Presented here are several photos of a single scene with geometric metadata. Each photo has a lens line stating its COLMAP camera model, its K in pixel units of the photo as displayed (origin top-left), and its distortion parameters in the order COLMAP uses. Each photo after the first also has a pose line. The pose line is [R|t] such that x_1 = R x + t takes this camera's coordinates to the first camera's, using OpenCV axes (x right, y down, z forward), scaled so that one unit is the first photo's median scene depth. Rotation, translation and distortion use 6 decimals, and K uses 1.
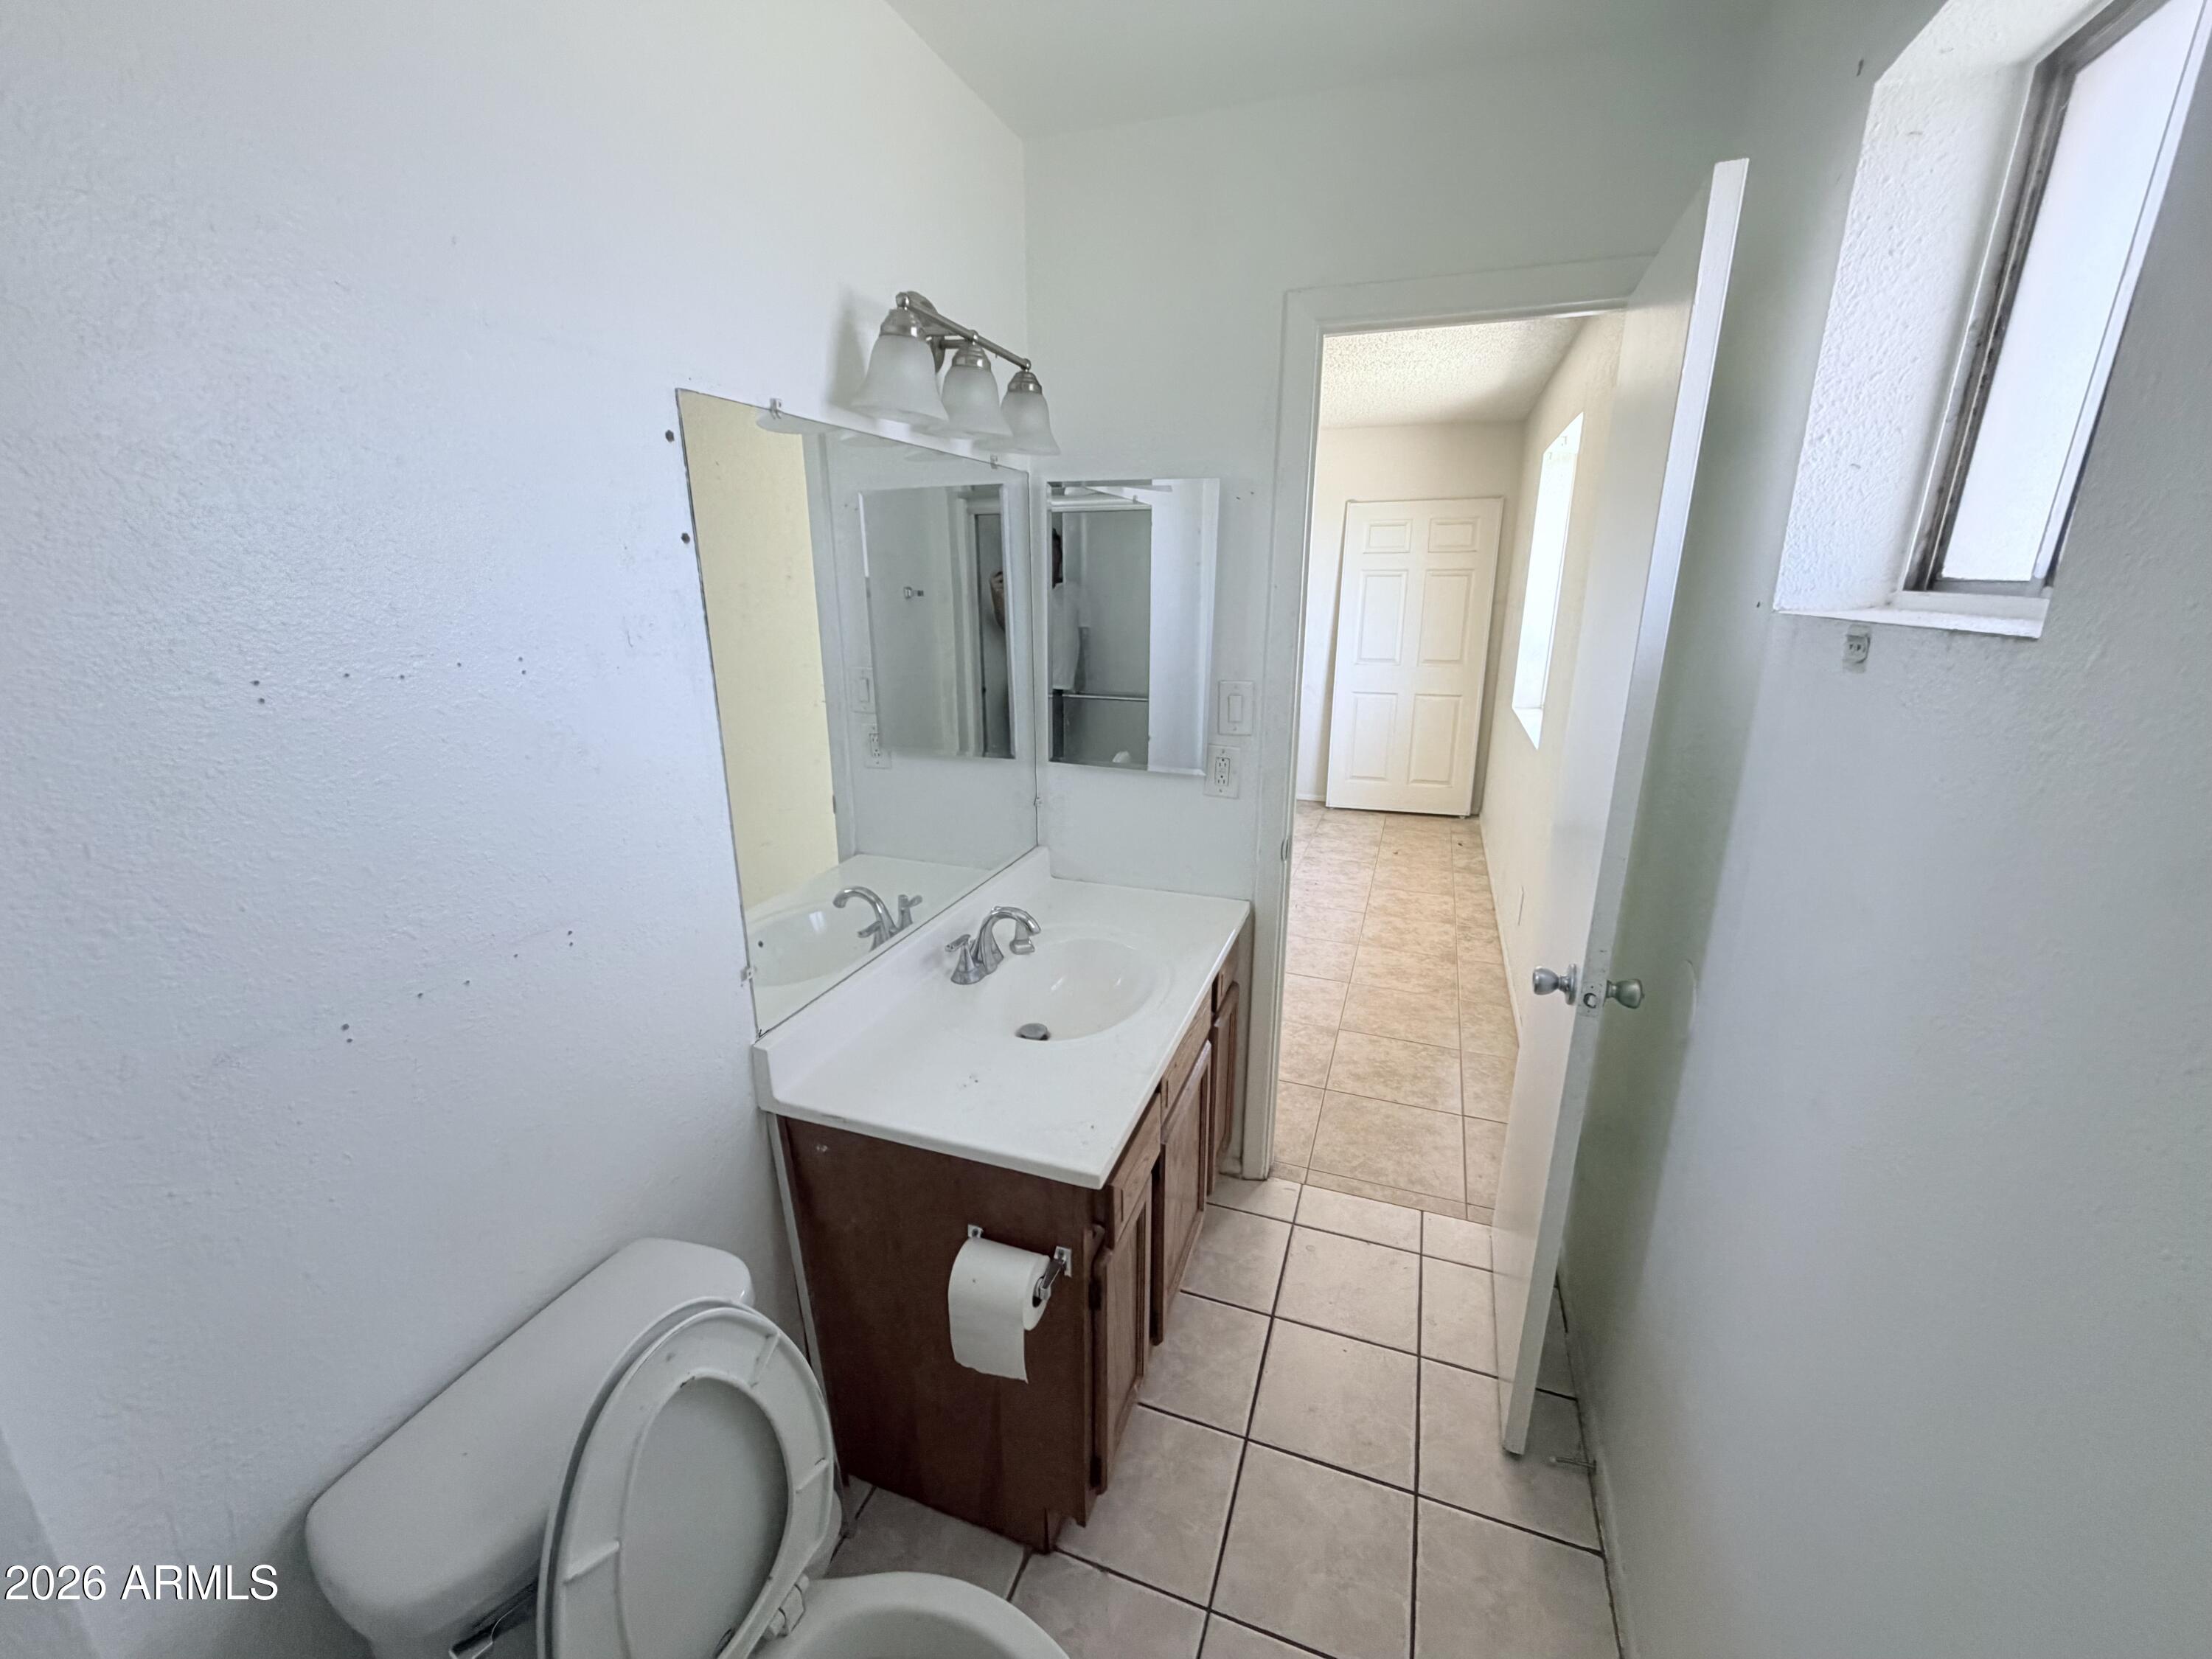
lens RADIAL K [[881.9, 0, 1096.9], [0, 881.9, 828.2], [0, 0, 1]] dist [0.001840, 0.000289]
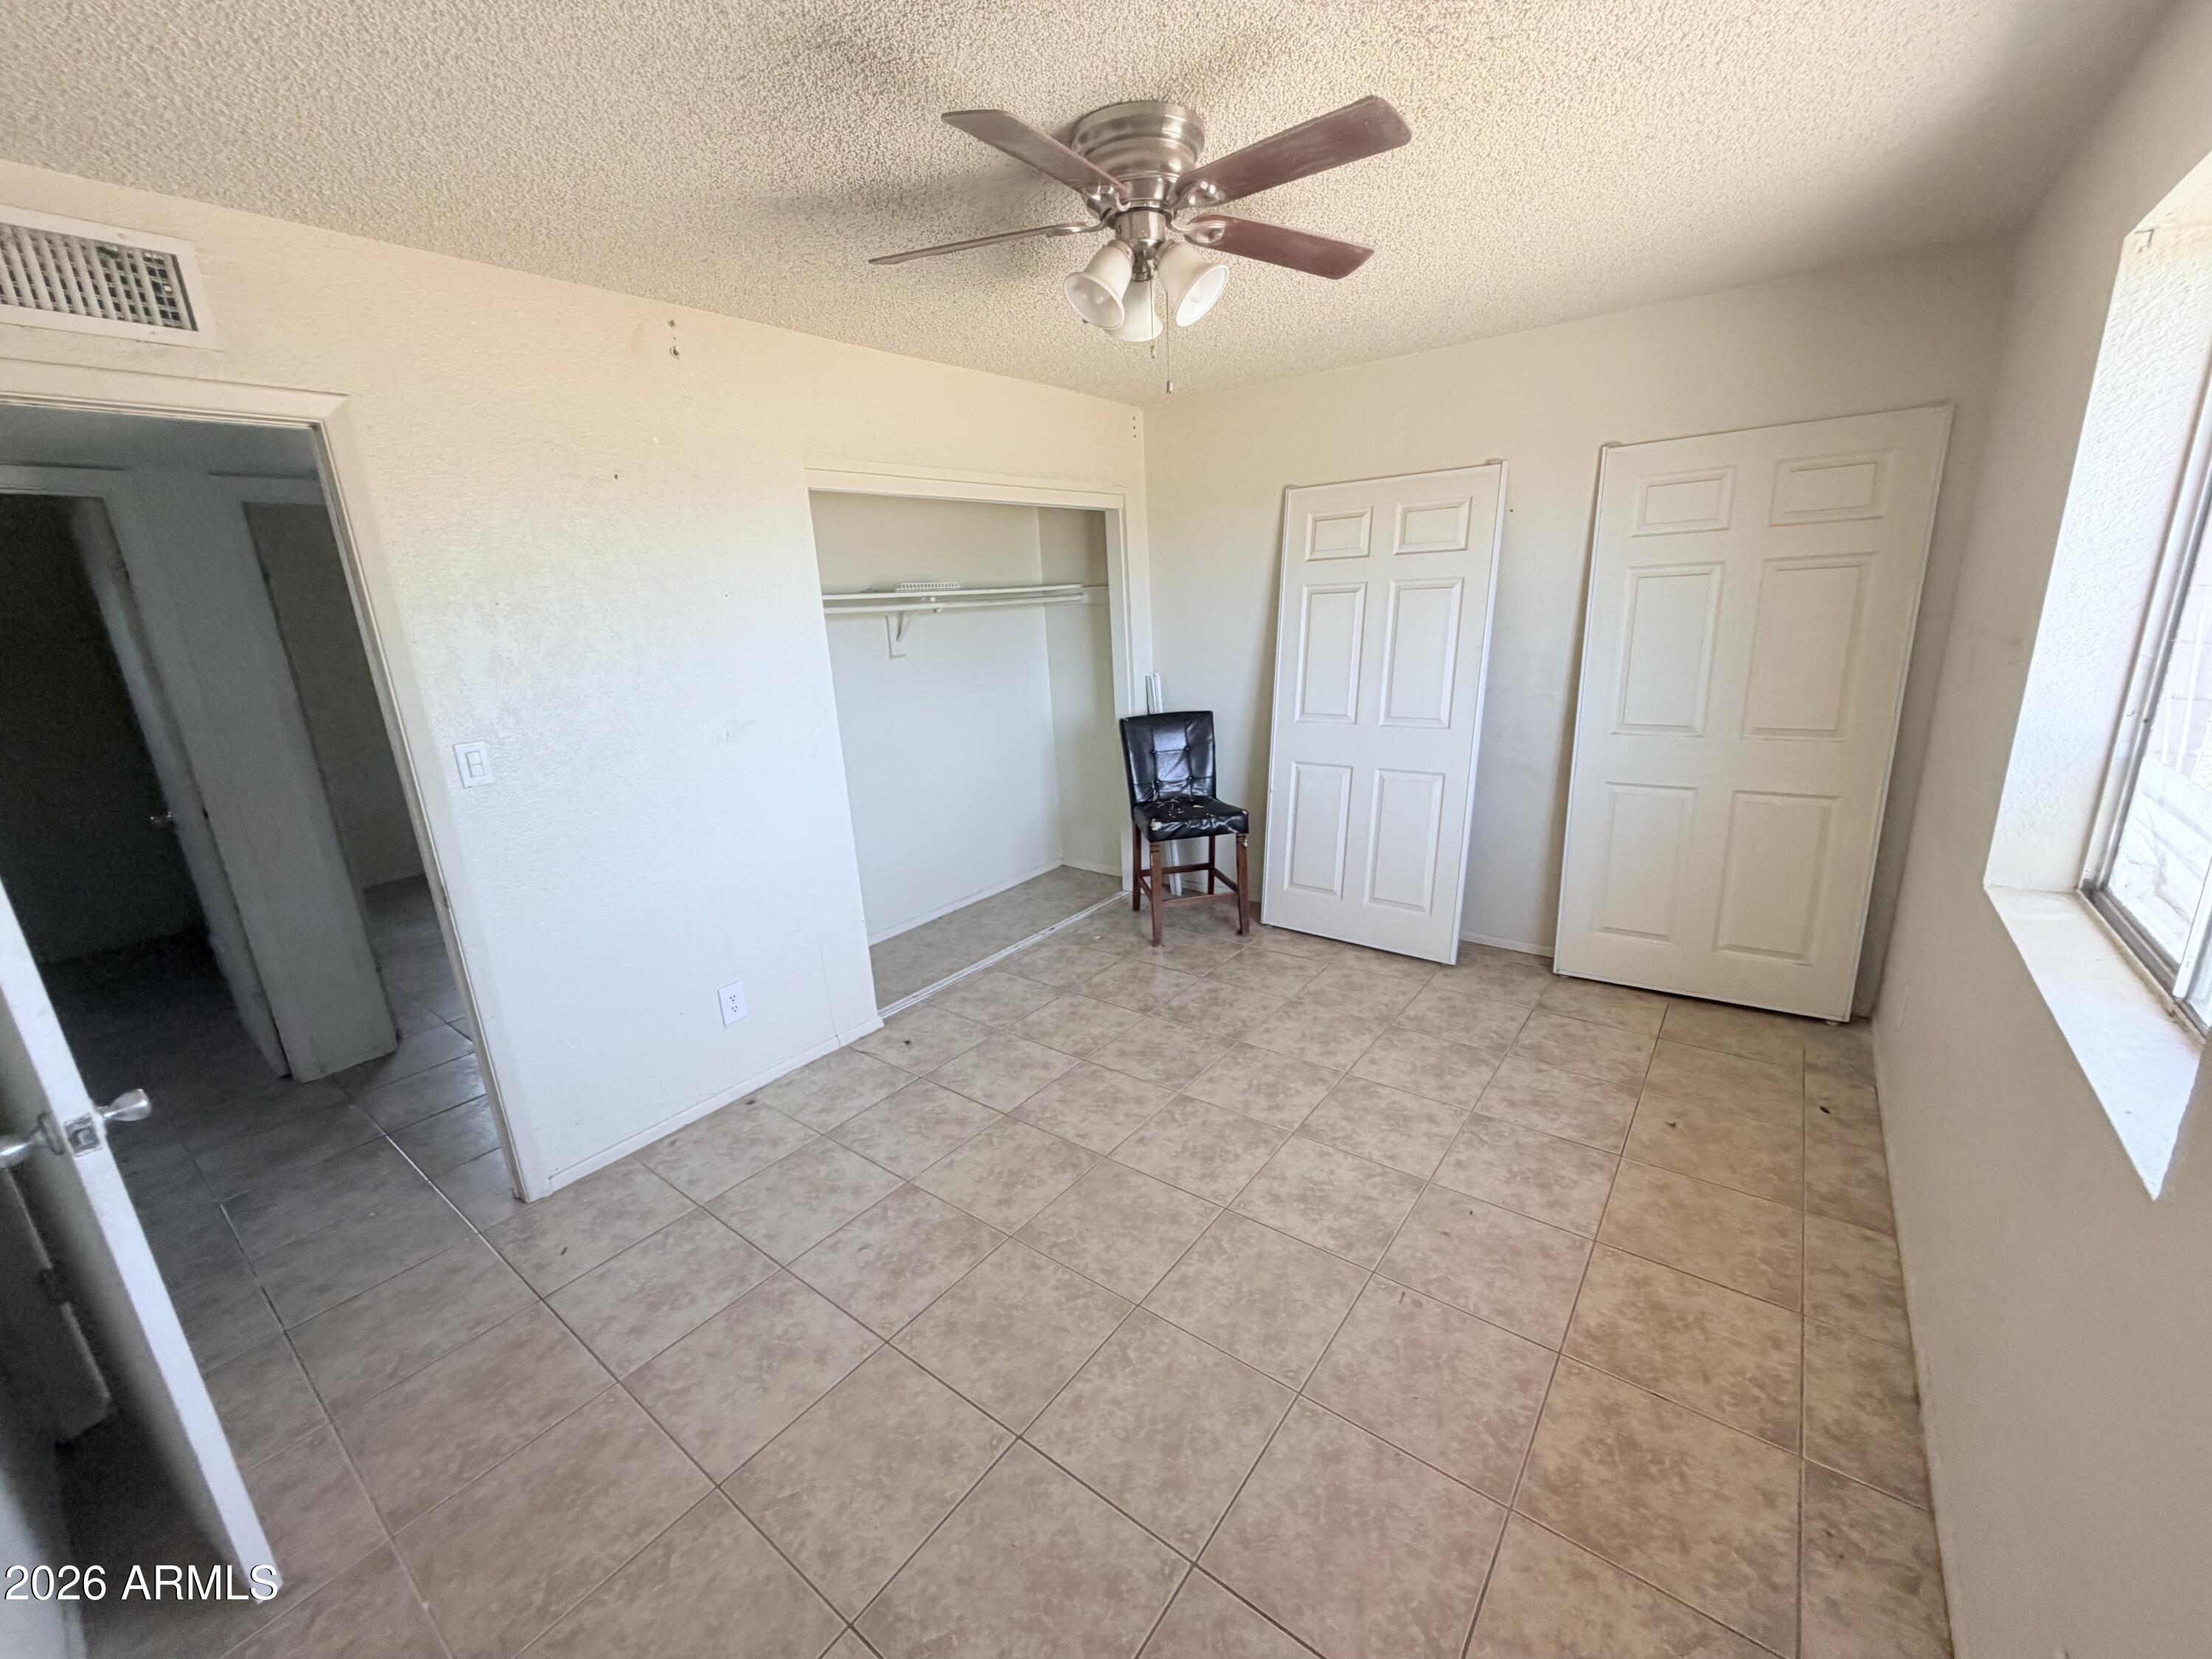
lens RADIAL K [[881.9, 0, 1101.7], [0, 881.9, 832.6], [0, 0, 1]] dist [0.001840, 0.000289]
pose [[0.954942, 0.030920, -0.295178, 0.172407], [-0.032214, 0.999481, 0.000479, -0.129950], [0.295040, 0.009052, 0.955442, 0.421019]]
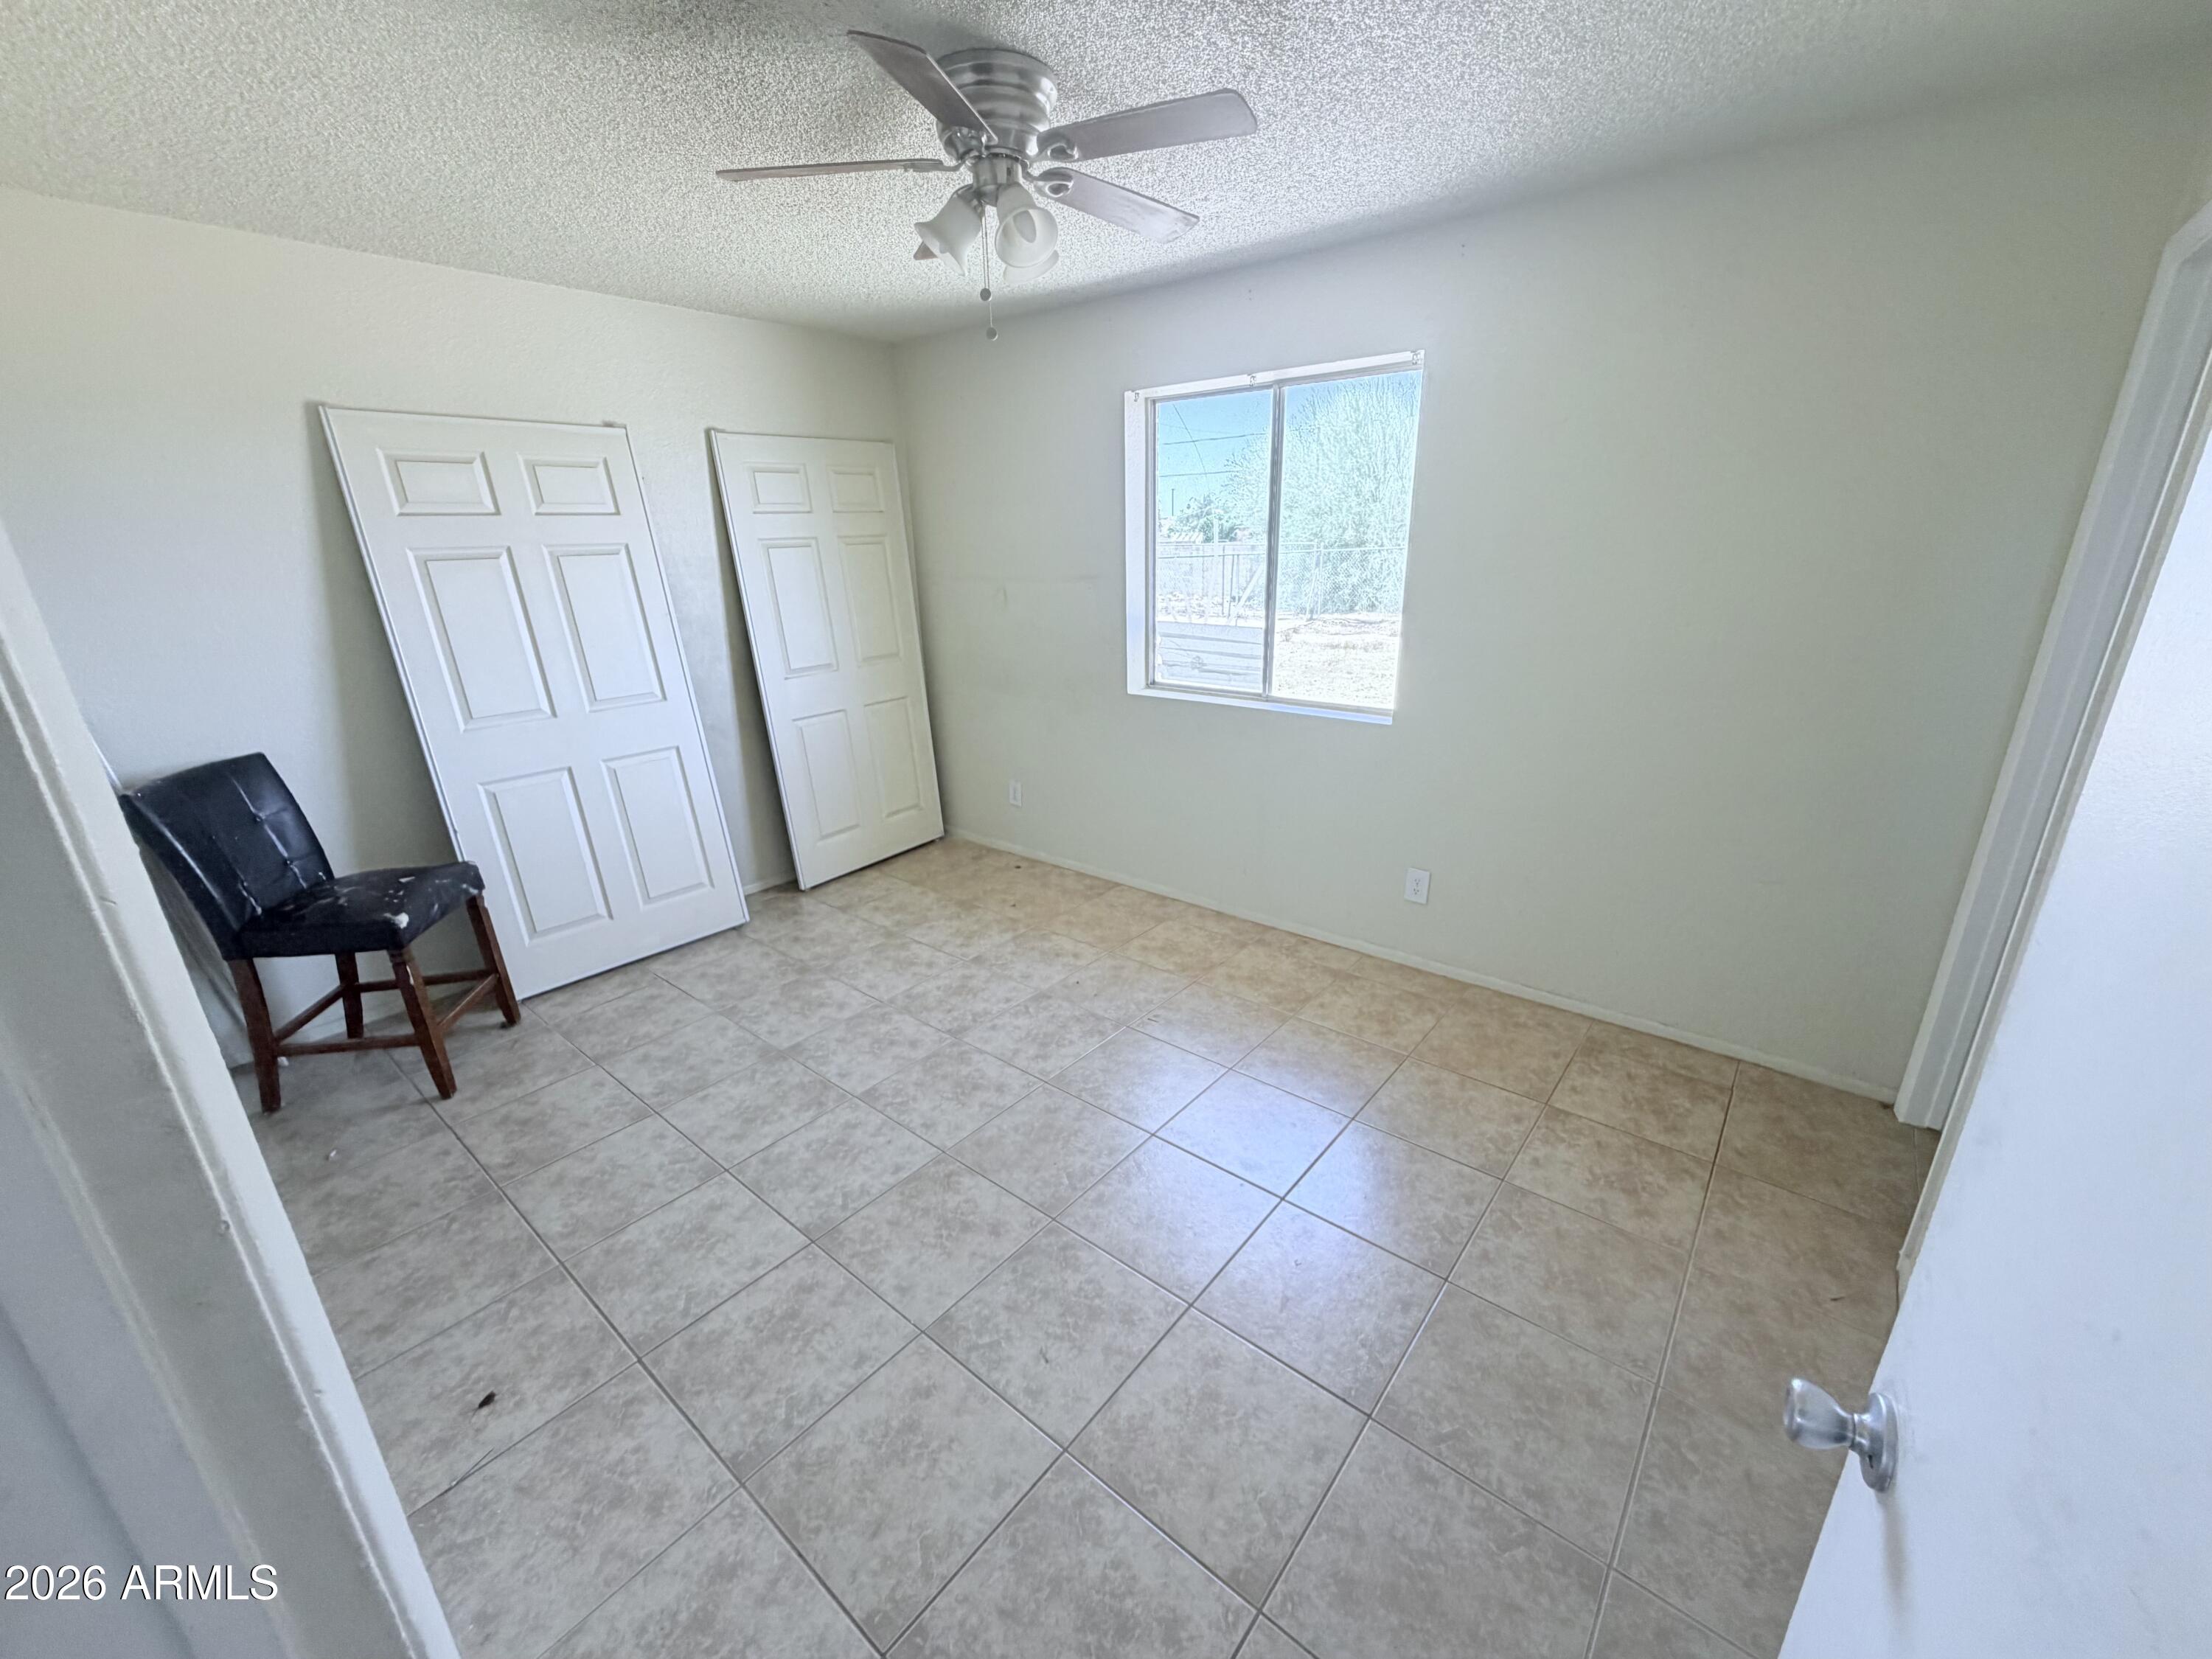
lens RADIAL K [[881.9, 0, 1104.4], [0, 881.9, 834.2], [0, 0, 1]] dist [0.001840, 0.000289]
pose [[0.327460, -0.312608, 0.891654, -0.308385], [0.280072, 0.933387, 0.224383, -0.183035], [-0.902402, 0.176251, 0.393199, 0.617154]]
